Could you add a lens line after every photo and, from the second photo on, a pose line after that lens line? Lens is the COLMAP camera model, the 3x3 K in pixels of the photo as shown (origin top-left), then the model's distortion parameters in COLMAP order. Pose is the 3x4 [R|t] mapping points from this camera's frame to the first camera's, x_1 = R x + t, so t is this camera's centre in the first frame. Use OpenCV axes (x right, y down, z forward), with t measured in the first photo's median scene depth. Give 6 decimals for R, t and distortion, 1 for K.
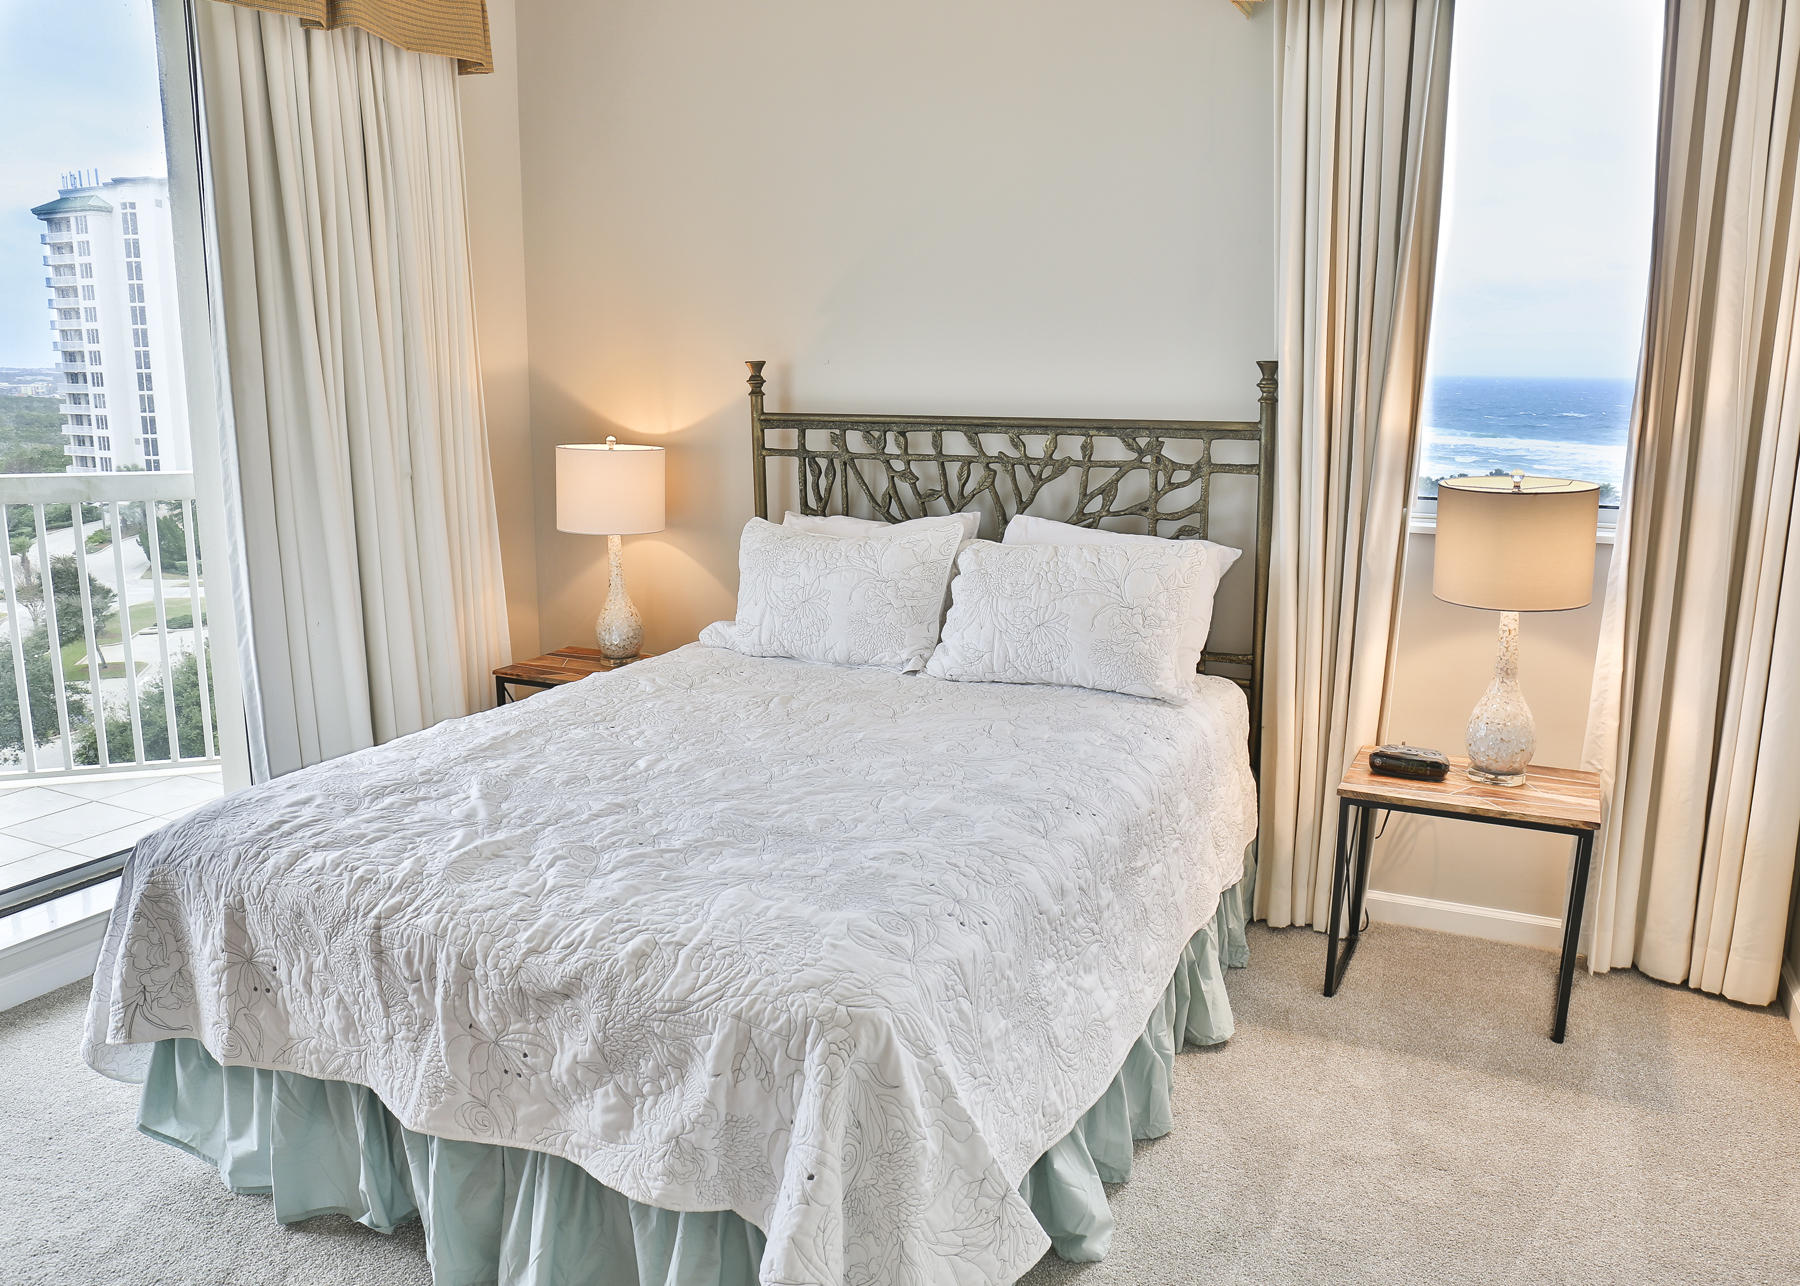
lens RADIAL K [[1338.8, 0, 876.0], [0, 1338.8, 598.8], [0, 0, 1]] dist [-0.107415, 0.101176]
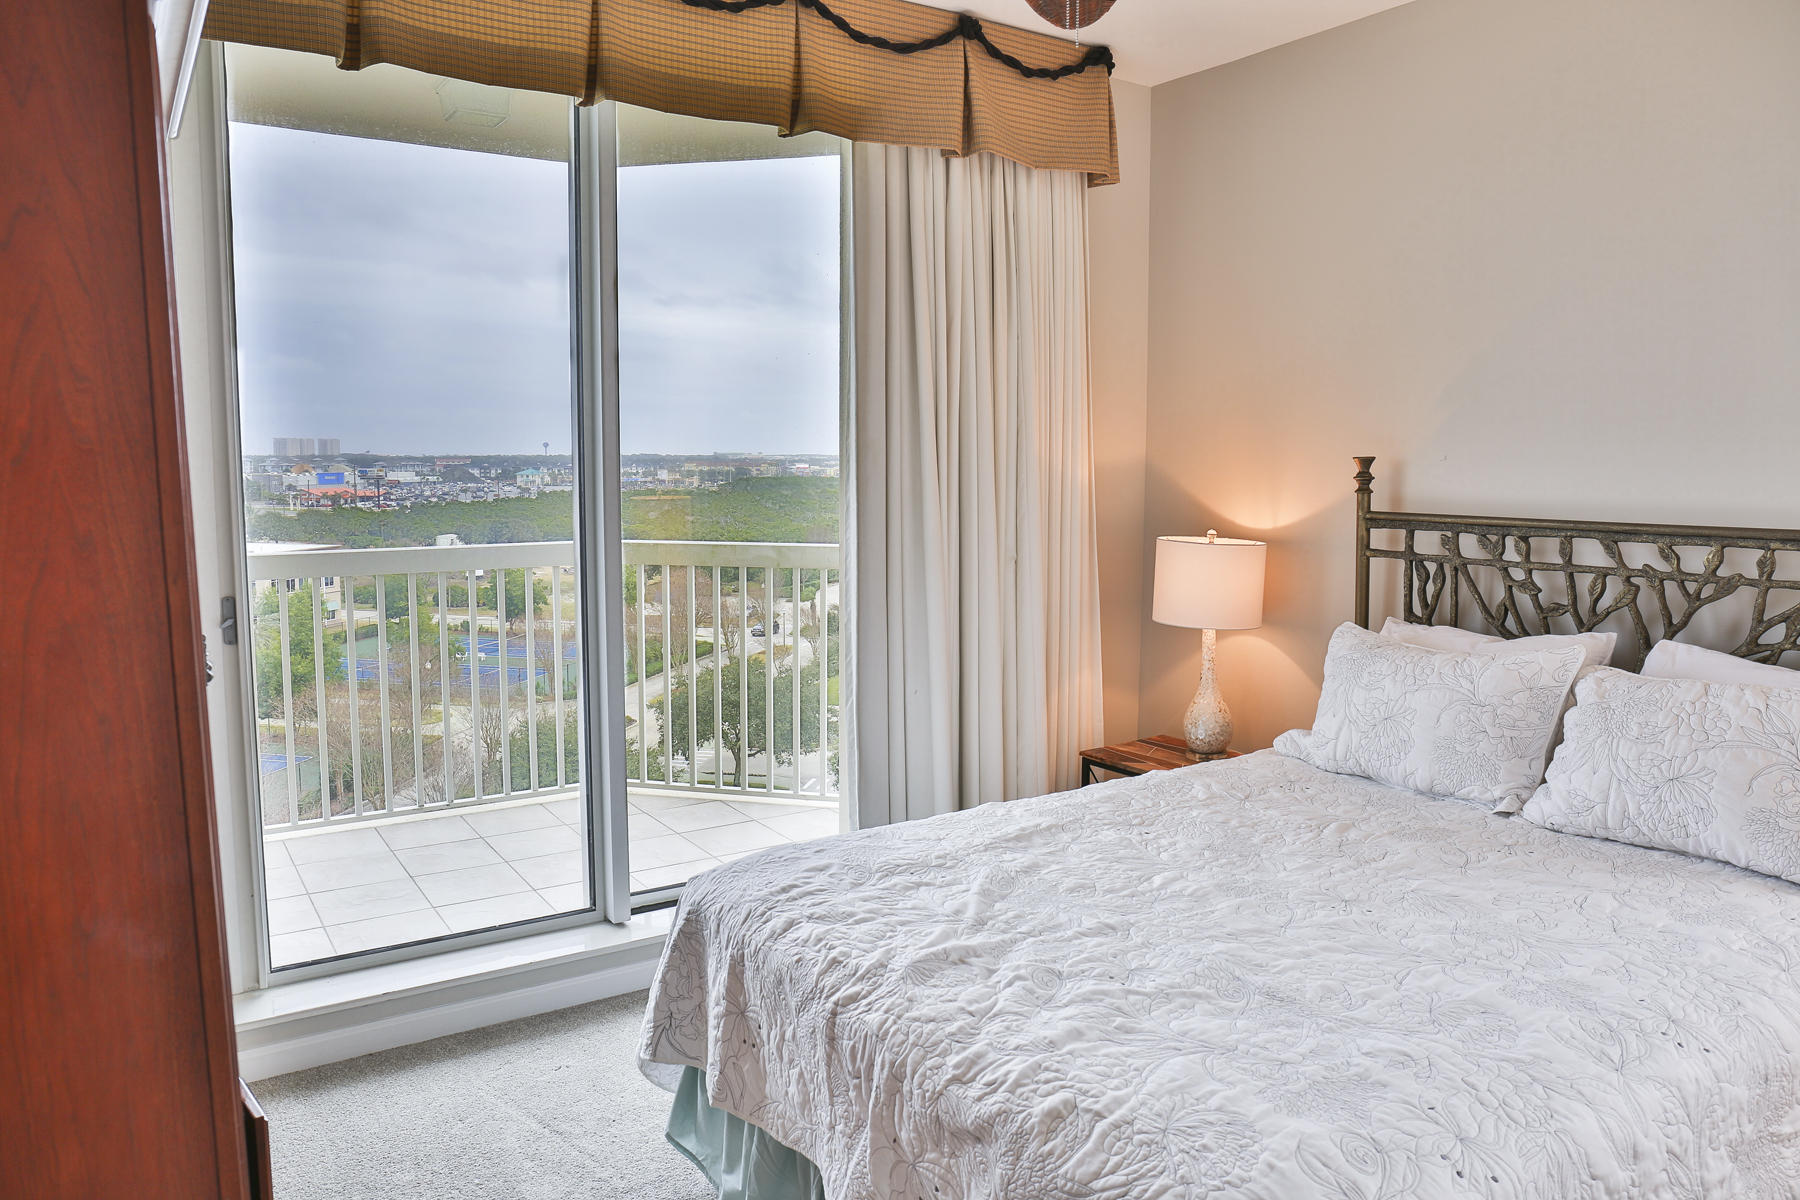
lens RADIAL K [[1219.6, 0, 893.6], [0, 1219.6, 576.6], [0, 0, 1]] dist [-0.104602, 0.078663]
pose [[0.863292, 0.049283, -0.502292, 0.074830], [-0.087254, 0.994809, -0.052357, -0.026666], [0.497105, 0.089026, 0.863111, 0.142067]]
